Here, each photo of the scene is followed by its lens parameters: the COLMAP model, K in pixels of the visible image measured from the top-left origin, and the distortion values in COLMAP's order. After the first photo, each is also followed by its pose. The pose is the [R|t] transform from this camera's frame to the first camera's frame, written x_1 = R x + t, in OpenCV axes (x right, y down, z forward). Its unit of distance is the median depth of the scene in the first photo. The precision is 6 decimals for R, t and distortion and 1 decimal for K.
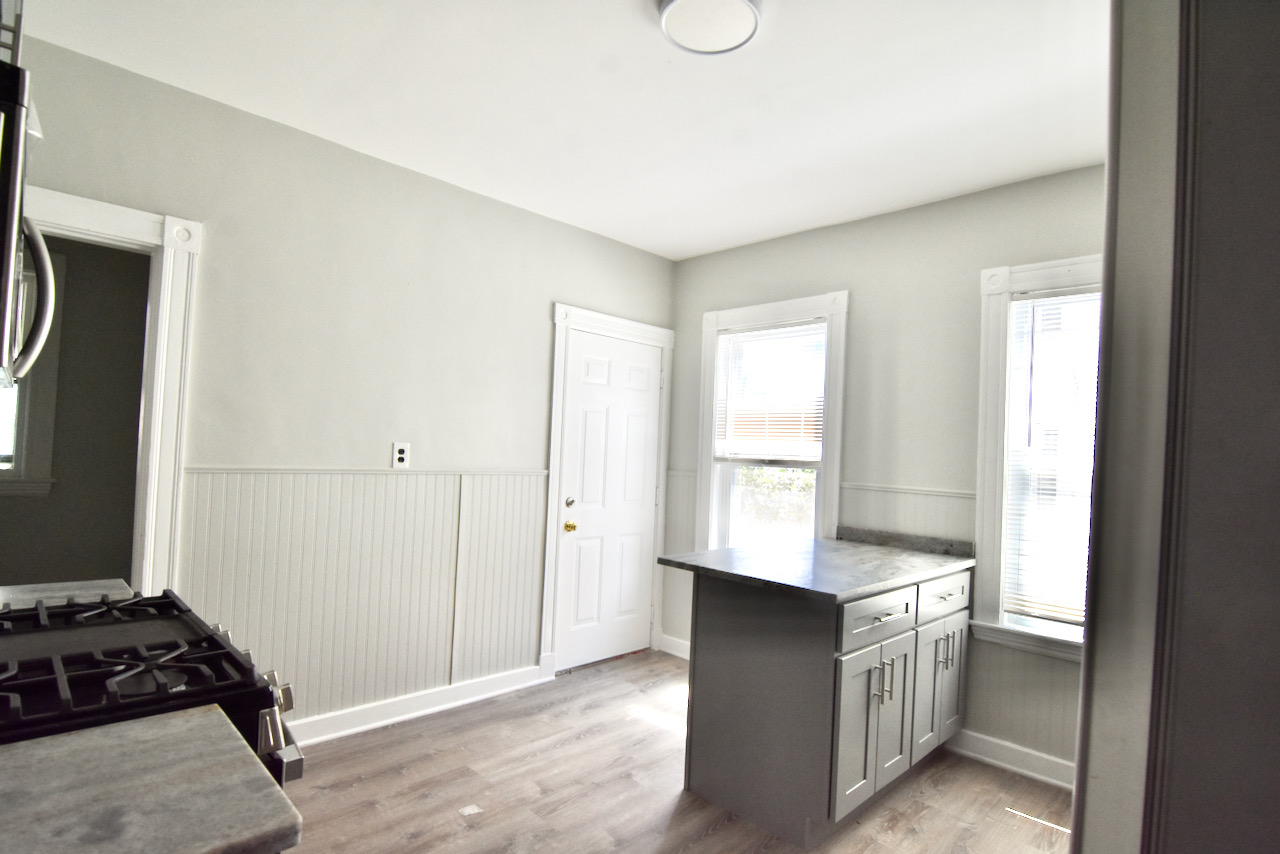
lens RADIAL K [[656.8, 0, 635.9], [0, 656.8, 433.6], [0, 0, 1]] dist [0.000596, -0.013289]
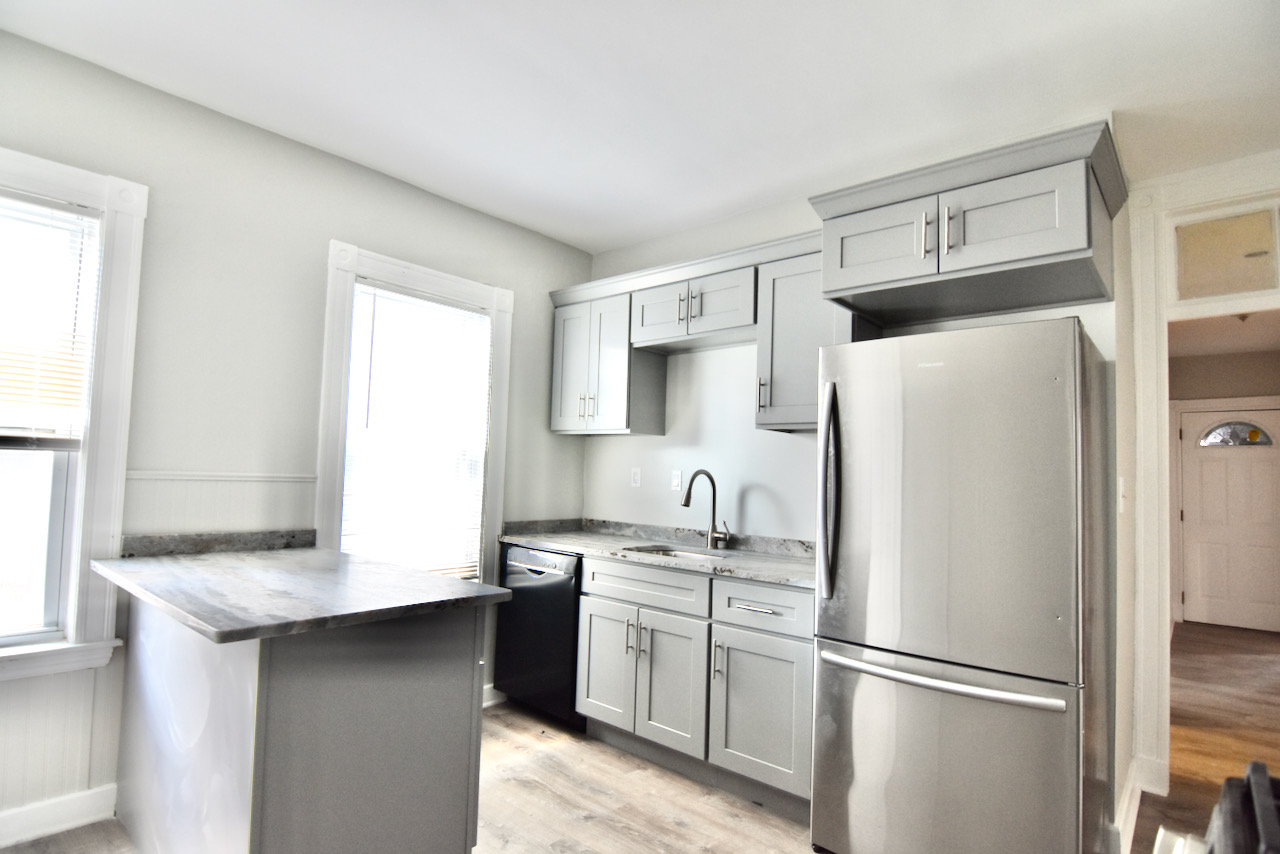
lens RADIAL K [[656.8, 0, 635.9], [0, 656.8, 433.6], [0, 0, 1]] dist [0.000596, -0.013289]
pose [[-0.070873, 0.008269, 0.997451, -0.436963], [-0.064240, 0.997852, -0.012836, 0.012876], [-0.995415, -0.064986, -0.070190, 0.608333]]
